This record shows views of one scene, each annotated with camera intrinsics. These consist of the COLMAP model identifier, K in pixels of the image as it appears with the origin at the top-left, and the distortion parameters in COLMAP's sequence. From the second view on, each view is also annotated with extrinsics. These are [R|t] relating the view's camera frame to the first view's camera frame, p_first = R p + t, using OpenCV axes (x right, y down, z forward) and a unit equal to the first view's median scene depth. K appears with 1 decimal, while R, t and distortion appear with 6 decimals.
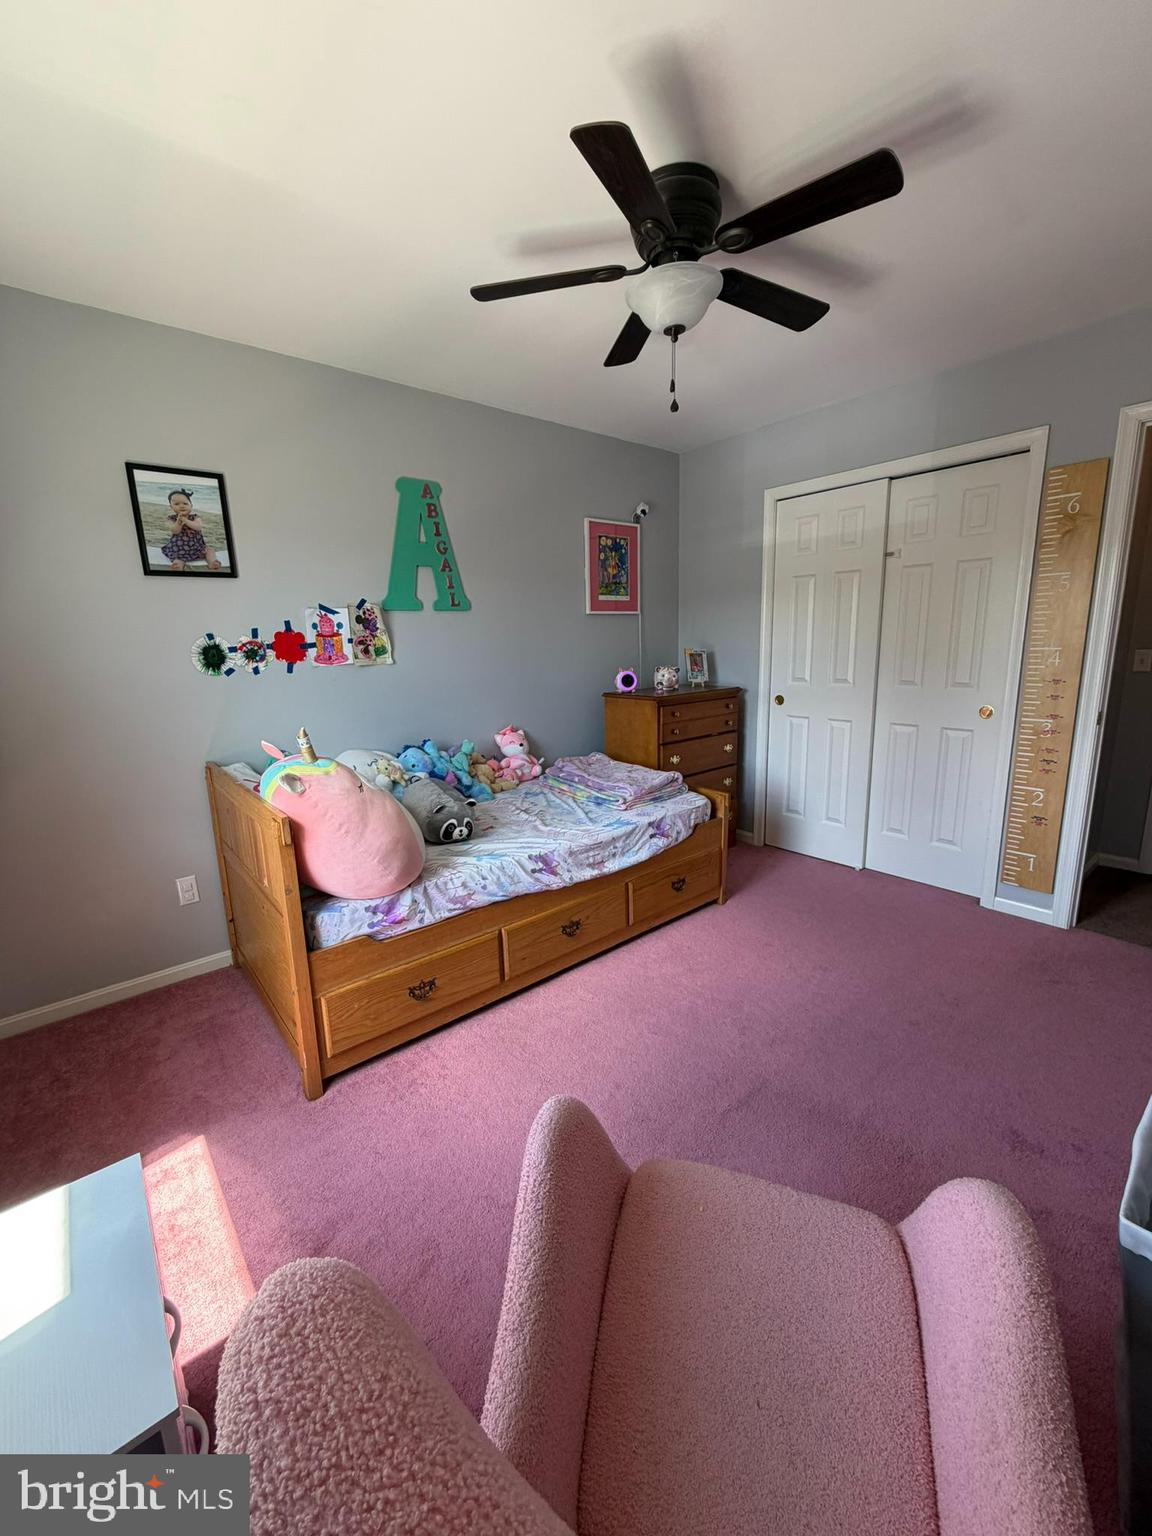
lens RADIAL K [[610.6, 0, 570.5], [0, 610.6, 763.5], [0, 0, 1]] dist [-0.000564, 0.000215]
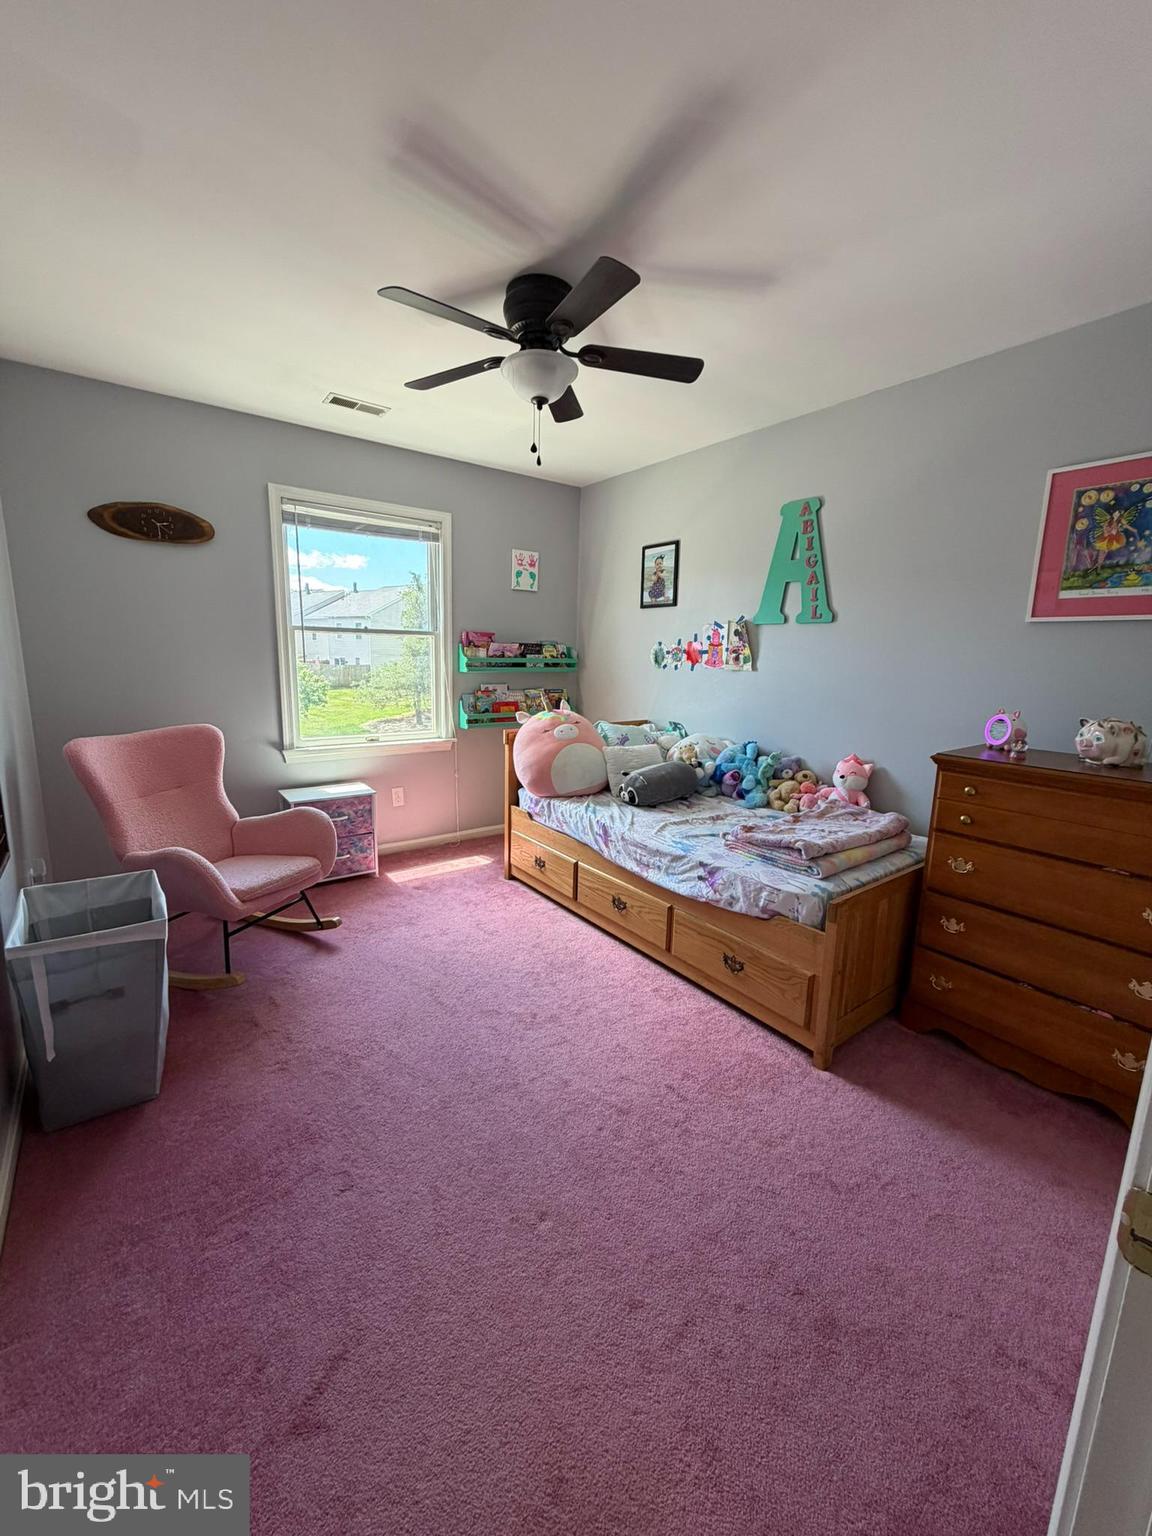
lens RADIAL K [[610.6, 0, 576.4], [0, 610.6, 763.6], [0, 0, 1]] dist [-0.000564, 0.000215]
pose [[-0.050050, 0.208135, -0.976819, 0.988219], [-0.223356, 0.950941, 0.214065, -0.190248], [0.973451, 0.228892, -0.001107, 0.805817]]
